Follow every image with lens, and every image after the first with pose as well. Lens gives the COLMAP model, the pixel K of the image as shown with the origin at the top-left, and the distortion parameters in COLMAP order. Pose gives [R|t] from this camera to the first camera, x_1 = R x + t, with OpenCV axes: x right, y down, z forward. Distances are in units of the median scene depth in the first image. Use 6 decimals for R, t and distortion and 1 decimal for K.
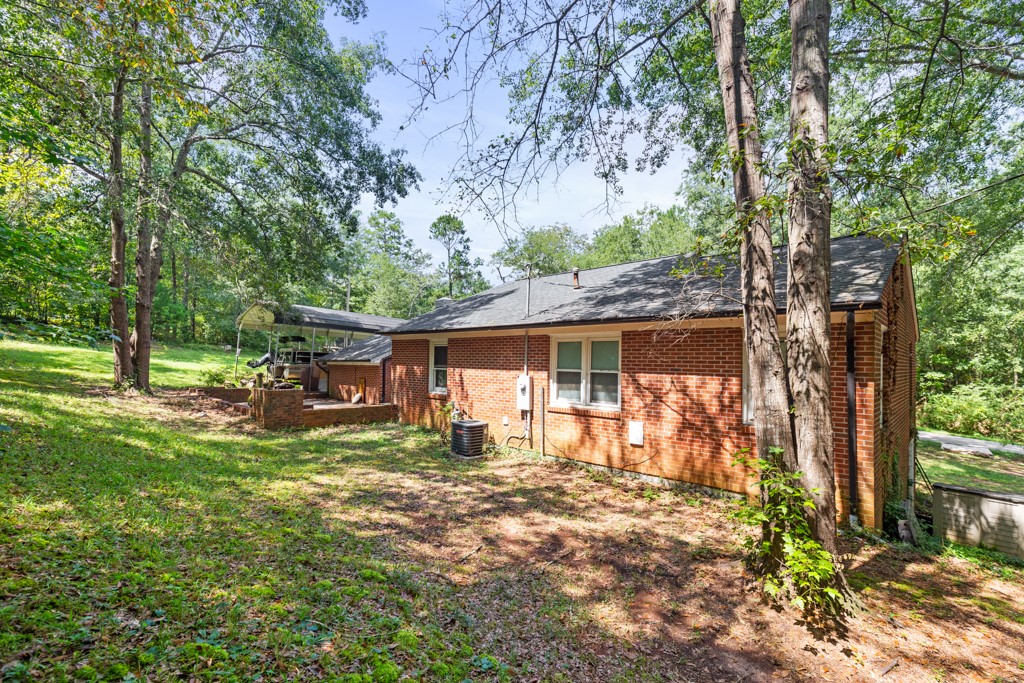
lens RADIAL K [[467.3, 0, 513.3], [0, 467.3, 350.3], [0, 0, 1]] dist [0.011650, -0.000578]
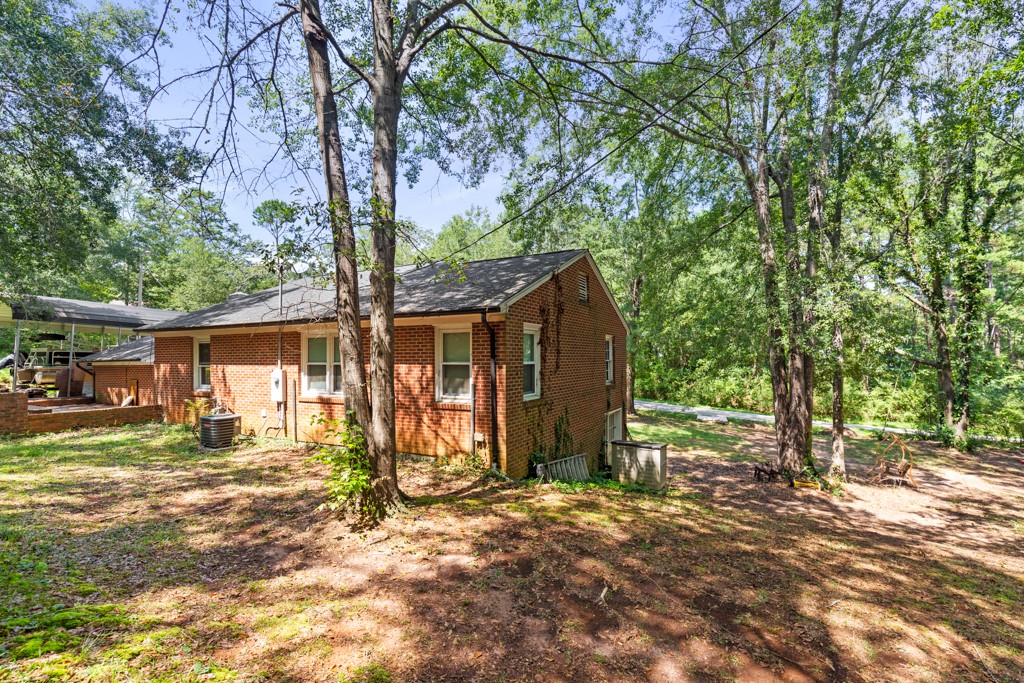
lens RADIAL K [[473.7, 0, 515.1], [0, 473.7, 354.3], [0, 0, 1]] dist [0.013254, -0.001045]
pose [[0.958716, -0.020015, 0.283660, 0.237146], [0.014761, 0.999678, 0.020646, 0.004731], [-0.283982, -0.015607, 0.958703, -0.199555]]
